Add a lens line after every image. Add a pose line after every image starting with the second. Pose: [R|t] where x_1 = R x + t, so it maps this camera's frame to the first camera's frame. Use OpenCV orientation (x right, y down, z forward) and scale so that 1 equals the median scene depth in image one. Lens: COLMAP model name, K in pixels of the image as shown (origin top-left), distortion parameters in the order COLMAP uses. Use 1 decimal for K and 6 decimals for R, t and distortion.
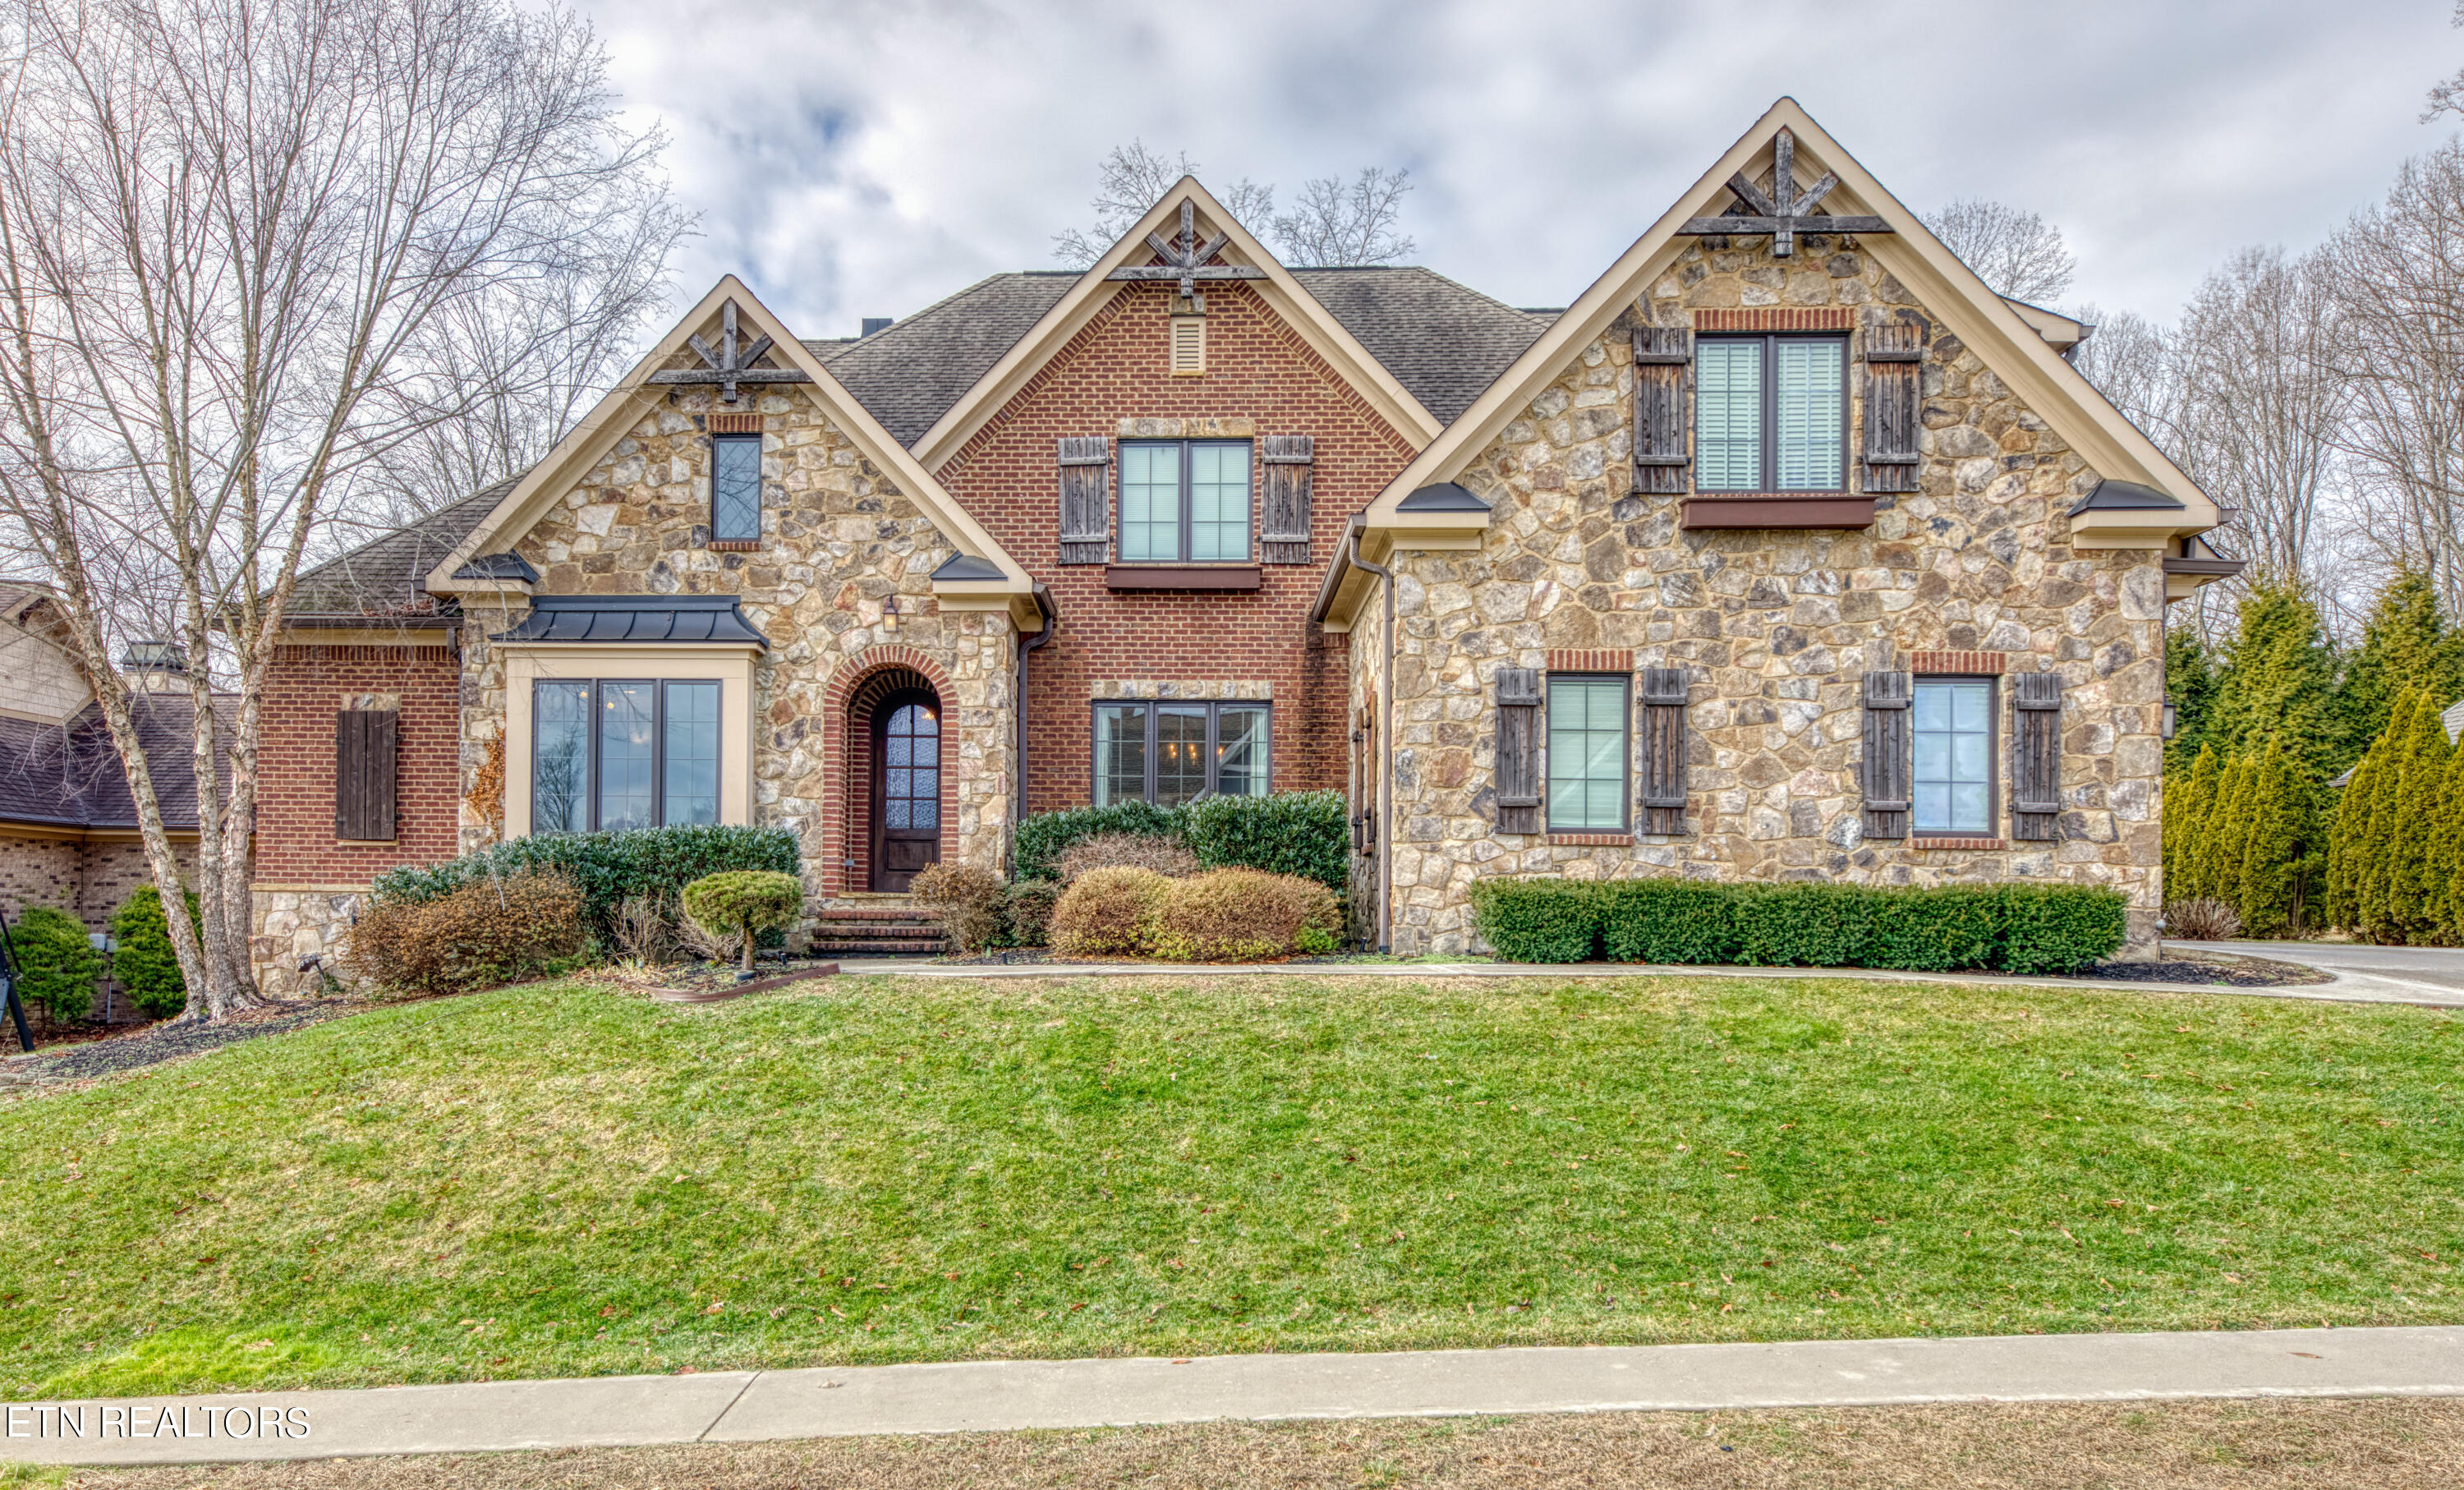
lens RADIAL K [[1751.8, 0, 1231.4], [0, 1751.8, 745.5], [0, 0, 1]] dist [0.002912, 0.000565]
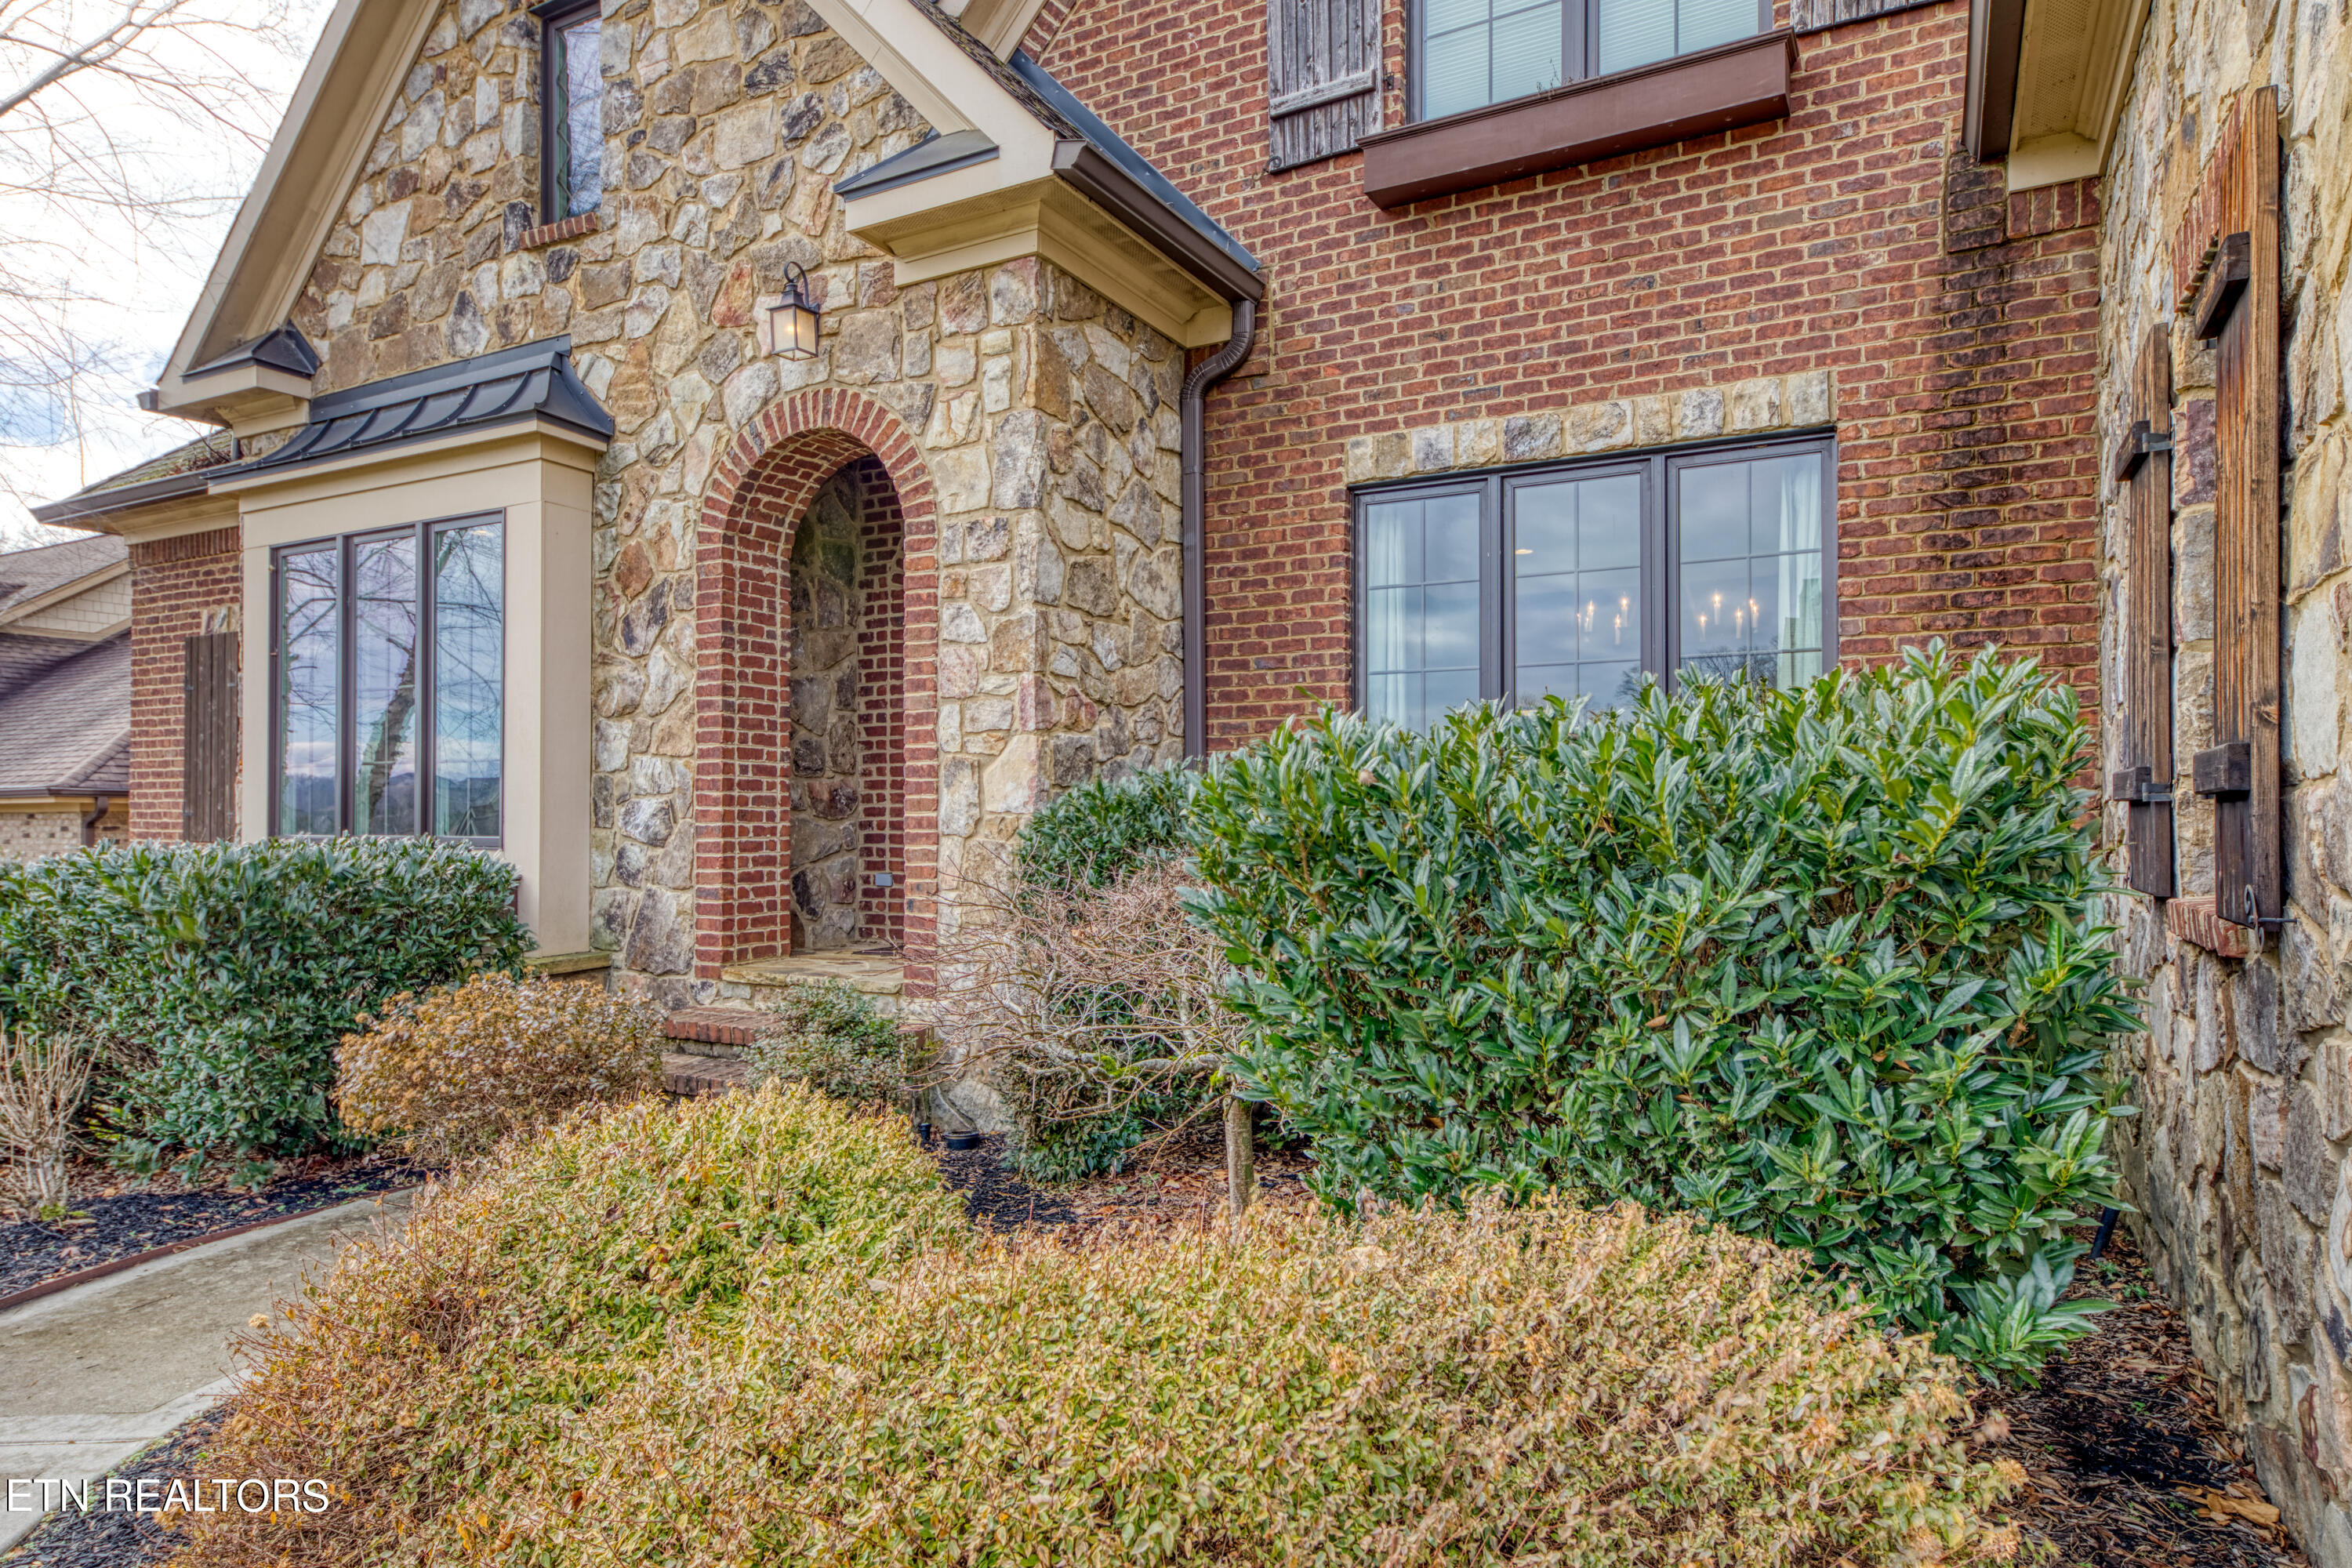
lens RADIAL K [[1409.6, 0, 1177.9], [0, 1409.6, 791.7], [0, 0, 1]] dist [0.007836, 0.002212]
pose [[0.869528, -0.015524, -0.493640, 0.050349], [0.054104, 0.996485, 0.063963, 0.022673], [0.490912, -0.082326, 0.867311, 0.737551]]
